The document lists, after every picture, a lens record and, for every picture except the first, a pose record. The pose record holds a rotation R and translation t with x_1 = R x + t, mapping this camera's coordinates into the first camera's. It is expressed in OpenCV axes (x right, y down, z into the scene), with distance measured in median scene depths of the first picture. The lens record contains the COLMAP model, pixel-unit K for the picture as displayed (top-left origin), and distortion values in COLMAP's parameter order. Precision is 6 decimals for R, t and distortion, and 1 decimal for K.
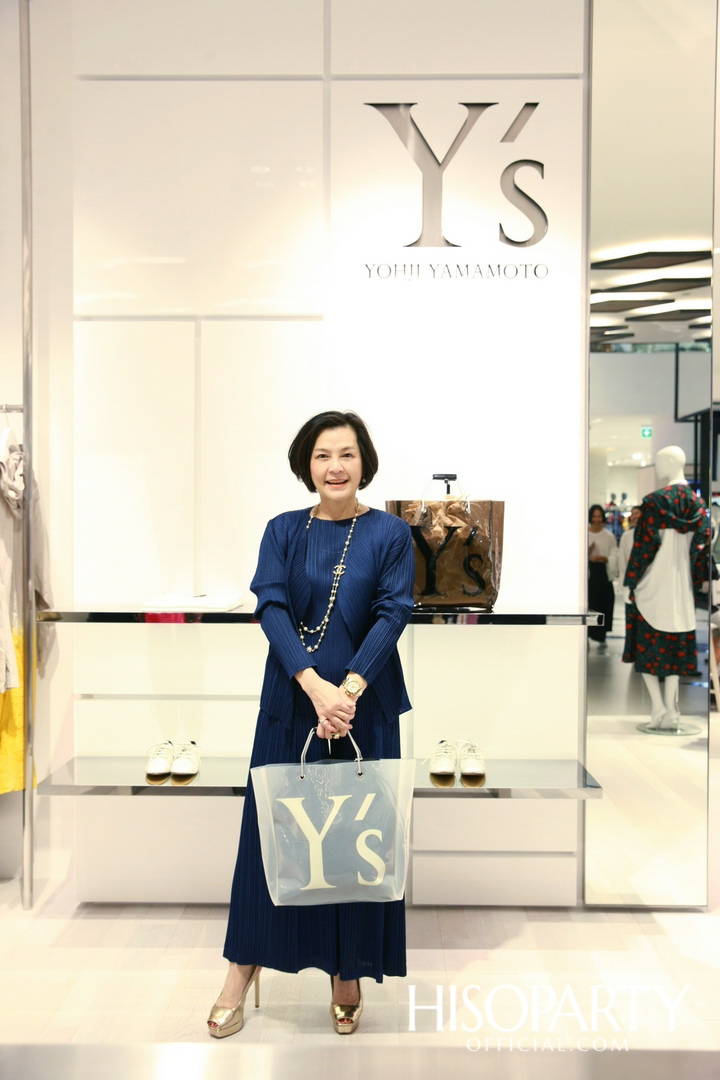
lens RADIAL K [[1159.1, 0, 339.6], [0, 1159.1, 522.2], [0, 0, 1]] dist [0.007223, 0.000000]
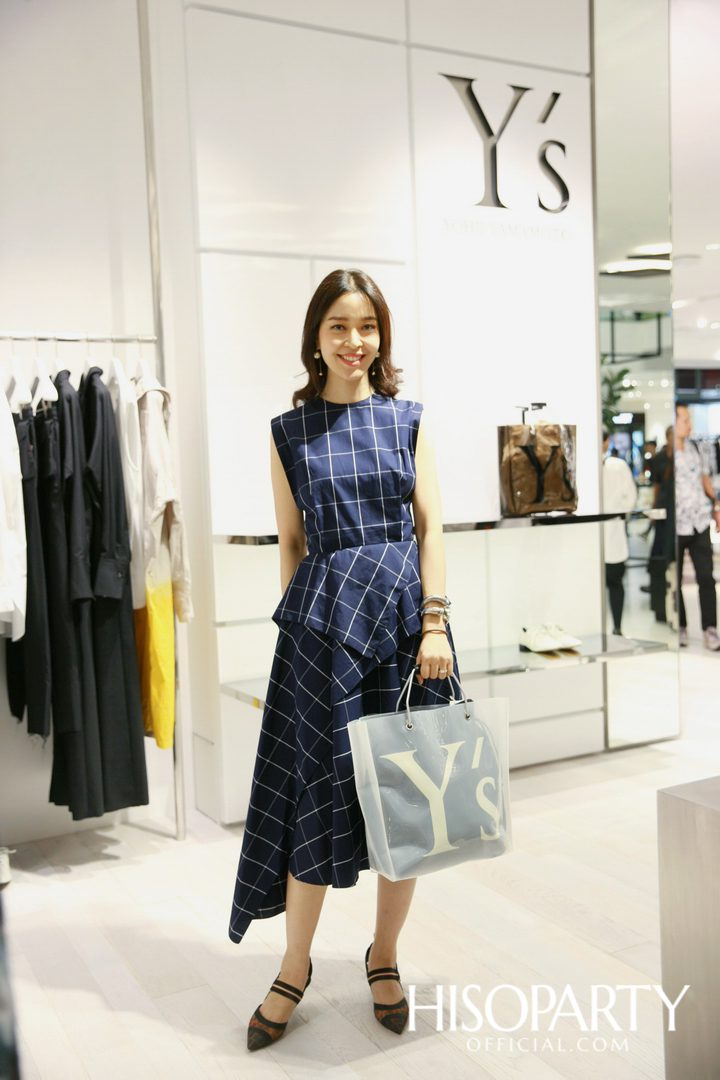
lens RADIAL K [[1159.1, 0, 354.5], [0, 1159.1, 531.0], [0, 0, 1]] dist [0.007223, 0.000000]
pose [[0.862920, -0.058497, 0.501943, -0.642143], [0.038774, 0.998014, 0.049652, 0.022632], [-0.503851, -0.023383, 0.863474, 0.060144]]
